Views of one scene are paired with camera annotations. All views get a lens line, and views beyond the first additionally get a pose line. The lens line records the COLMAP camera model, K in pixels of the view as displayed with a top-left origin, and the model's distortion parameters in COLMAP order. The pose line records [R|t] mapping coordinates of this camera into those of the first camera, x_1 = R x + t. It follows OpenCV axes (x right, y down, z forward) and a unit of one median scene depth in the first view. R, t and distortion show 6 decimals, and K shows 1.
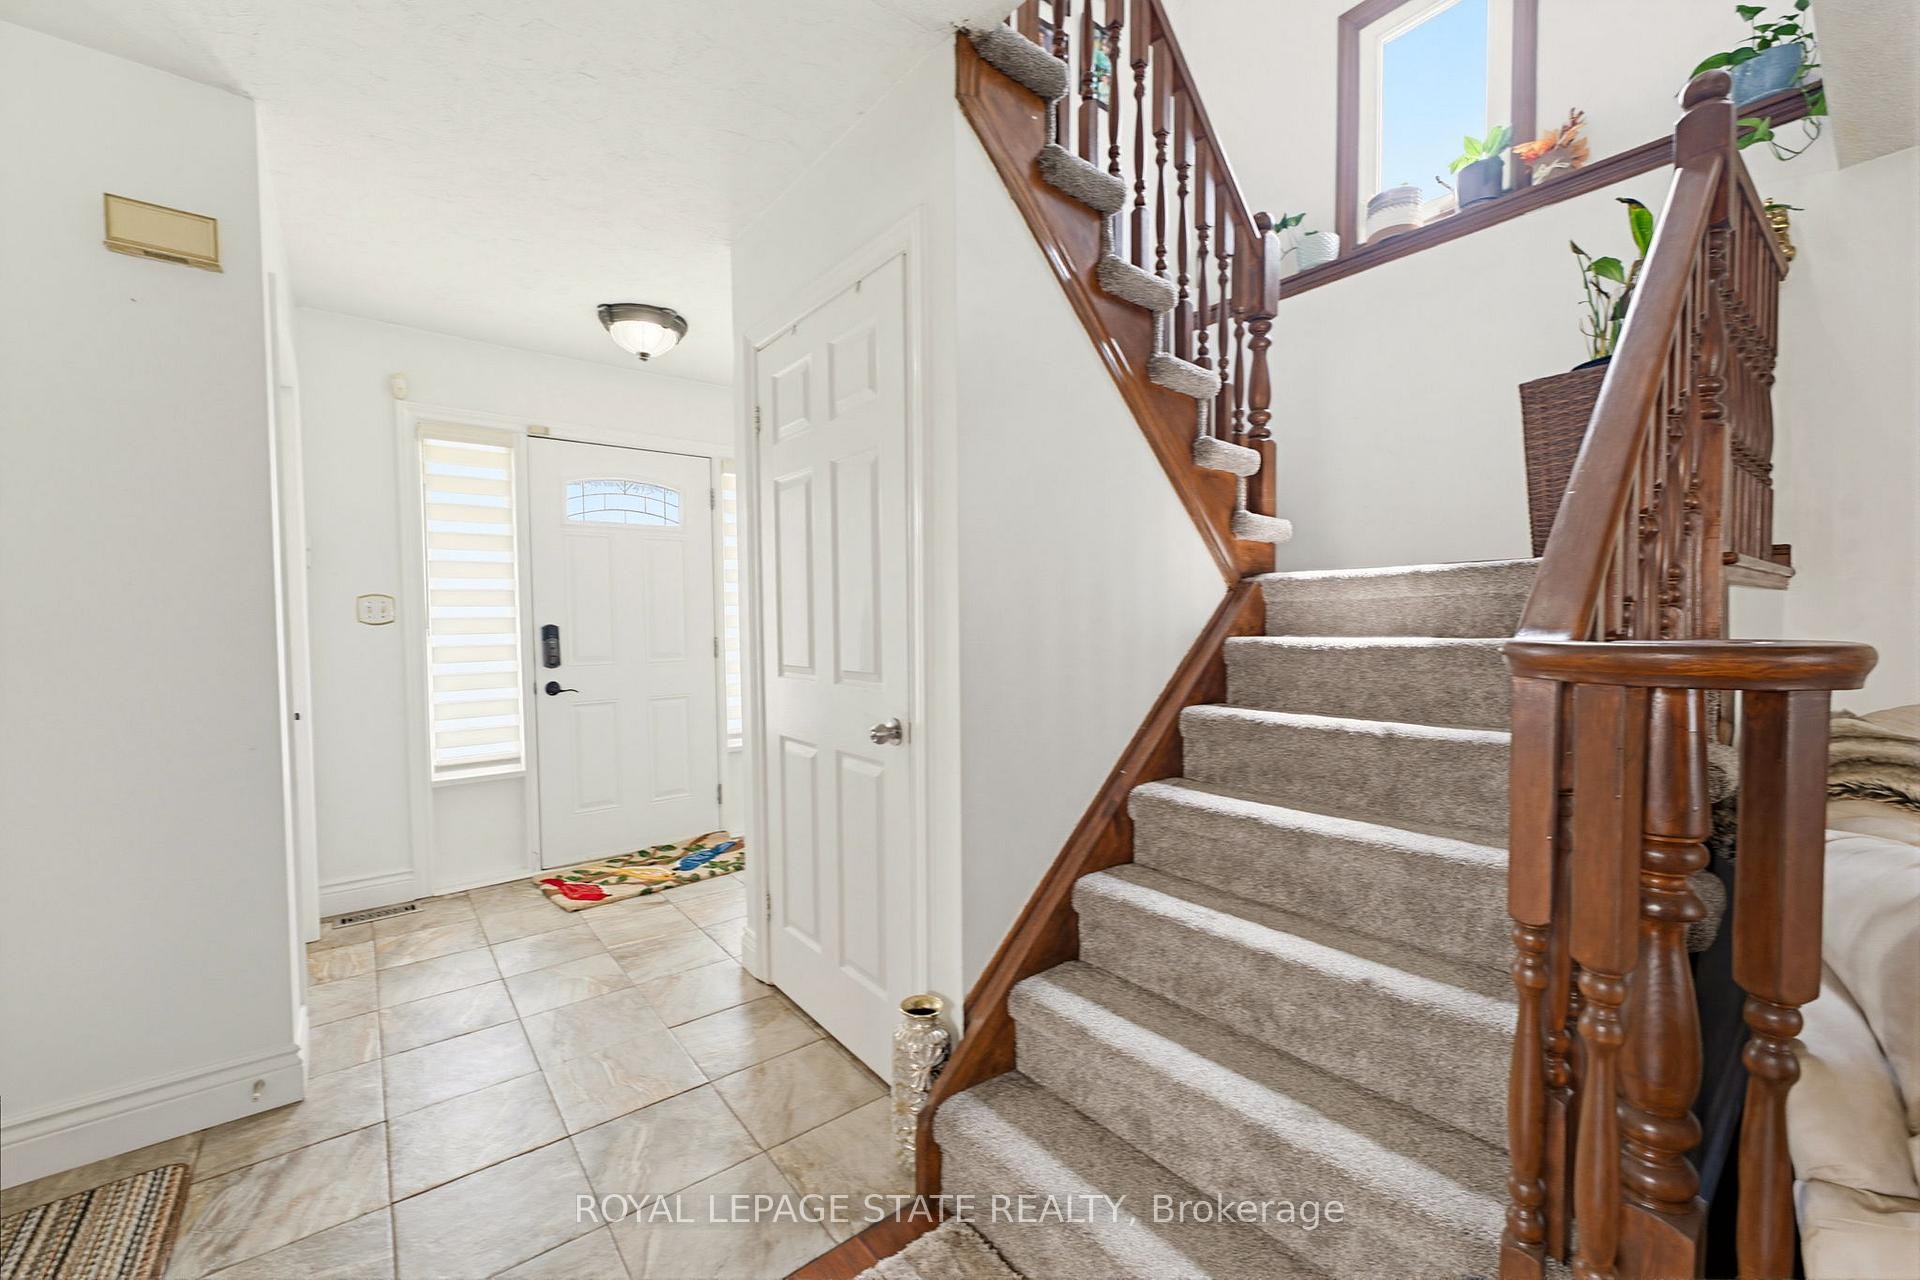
lens RADIAL K [[771.1, 0, 960.0], [0, 771.1, 640.0], [0, 0, 1]] dist [-0.002095, 0.000099]
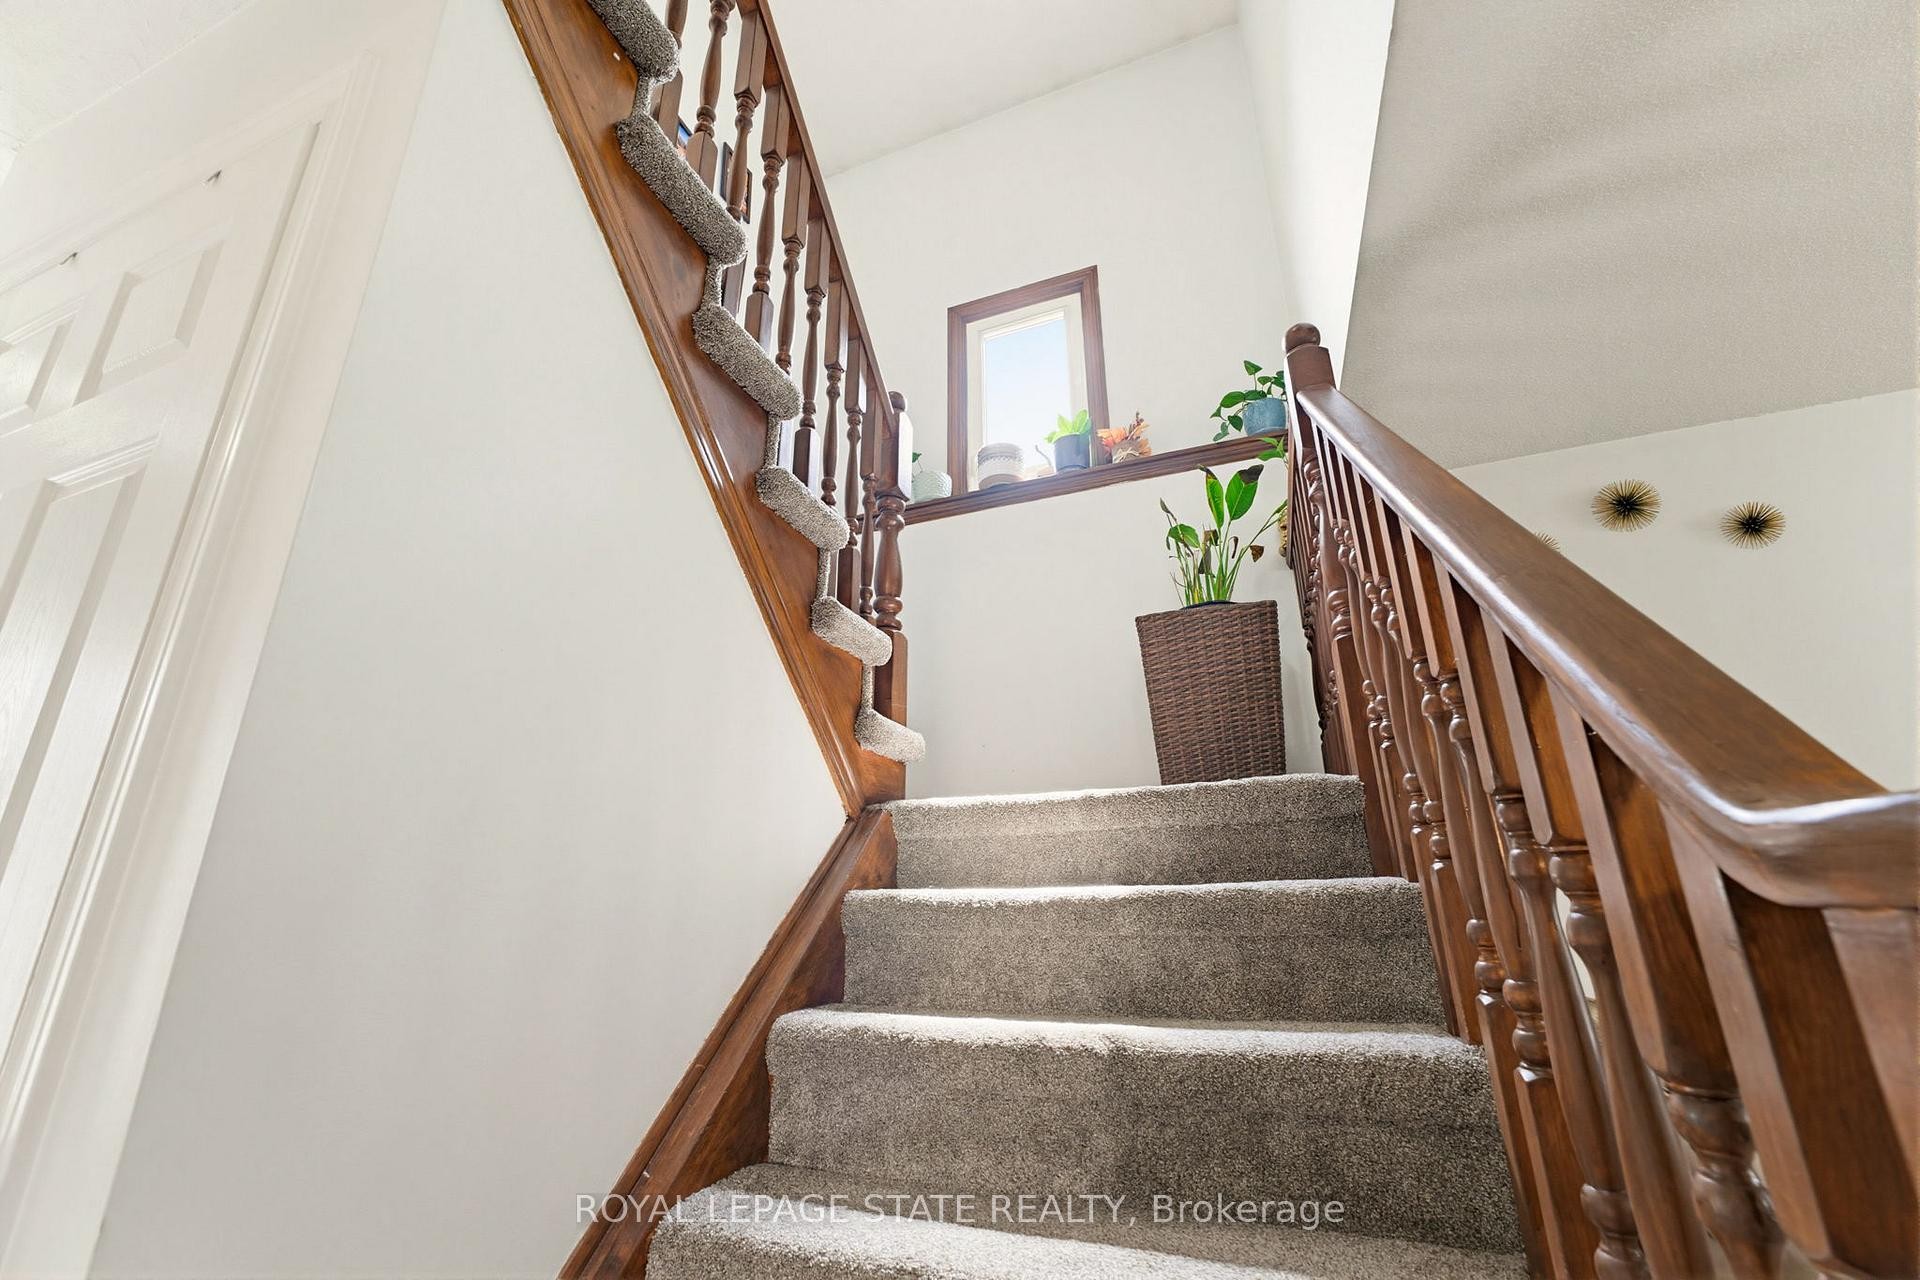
lens RADIAL K [[771.1, 0, 960.0], [0, 771.1, 640.0], [0, 0, 1]] dist [-0.002095, 0.000099]
pose [[0.870029, 0.150853, 0.469354, 0.092604], [0.016041, 0.942869, -0.332778, 0.015002], [-0.492739, 0.297055, 0.817904, 0.358573]]
